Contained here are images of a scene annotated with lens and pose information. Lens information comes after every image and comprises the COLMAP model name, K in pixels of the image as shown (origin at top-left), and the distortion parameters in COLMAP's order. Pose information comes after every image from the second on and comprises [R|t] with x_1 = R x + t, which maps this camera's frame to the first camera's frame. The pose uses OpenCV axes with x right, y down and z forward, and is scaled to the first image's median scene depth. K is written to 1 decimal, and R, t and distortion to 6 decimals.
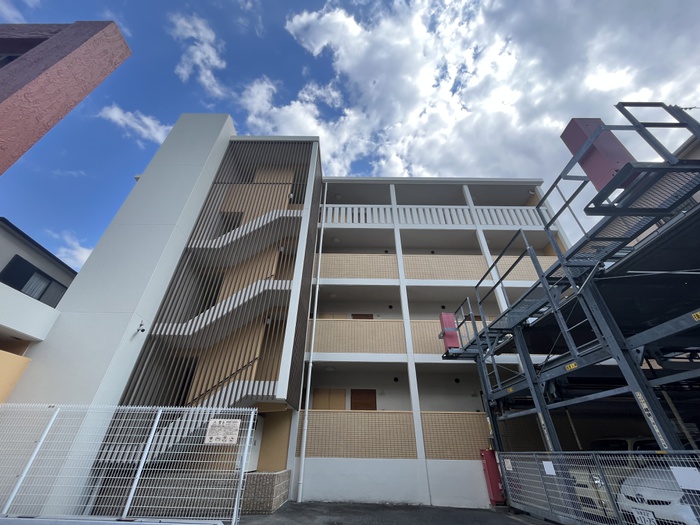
lens RADIAL K [[283.7, 0, 350.0], [0, 283.7, 262.5], [0, 0, 1]] dist [-0.000864, 0.000622]
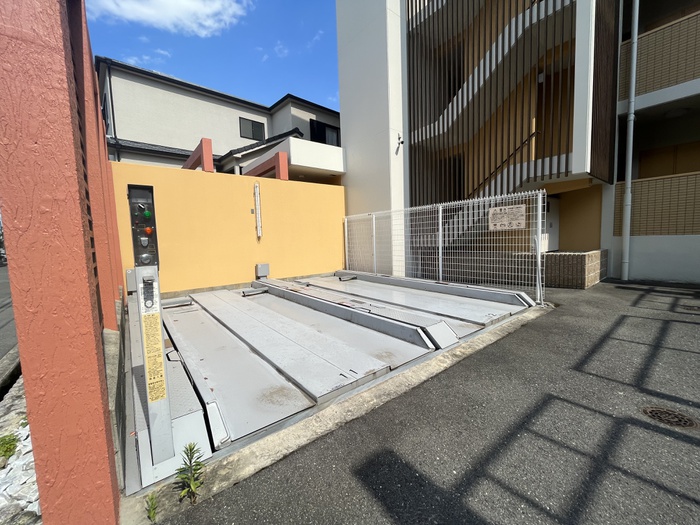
lens RADIAL K [[279.5, 0, 350.0], [0, 279.5, 262.5], [0, 0, 1]] dist [-0.040155, 0.014271]
pose [[0.603733, 0.031004, -0.796584, -0.034439], [0.482637, 0.781084, 0.396193, 0.099680], [0.634483, -0.623655, 0.456602, 0.164058]]
